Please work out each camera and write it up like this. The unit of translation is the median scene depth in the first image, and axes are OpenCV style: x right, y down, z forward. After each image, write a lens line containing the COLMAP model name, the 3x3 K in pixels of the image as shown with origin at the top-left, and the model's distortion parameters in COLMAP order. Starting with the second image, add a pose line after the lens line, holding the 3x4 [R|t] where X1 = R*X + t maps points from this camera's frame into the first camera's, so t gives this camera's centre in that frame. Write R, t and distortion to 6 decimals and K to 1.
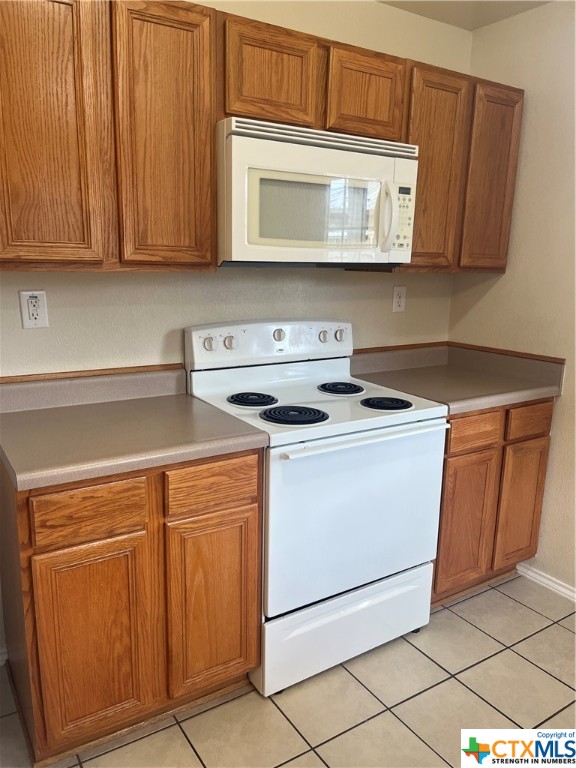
lens RADIAL K [[580.2, 0, 287.9], [0, 580.2, 386.4], [0, 0, 1]] dist [0.020056, -0.010591]
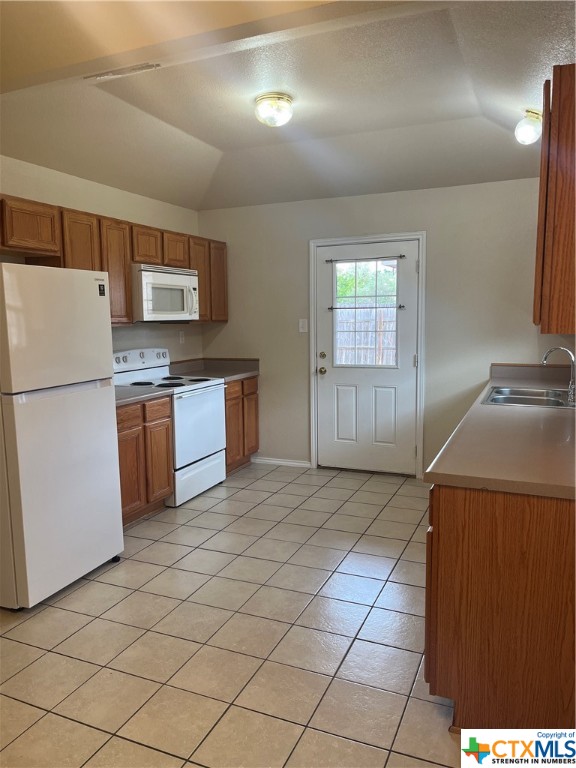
lens RADIAL K [[580.2, 0, 289.2], [0, 580.2, 383.8], [0, 0, 1]] dist [0.020056, -0.010591]
pose [[0.823993, -0.093905, 0.558764, -0.802213], [0.146363, 0.987977, -0.049799, 0.204906], [-0.547370, 0.122817, 0.827830, -1.062226]]
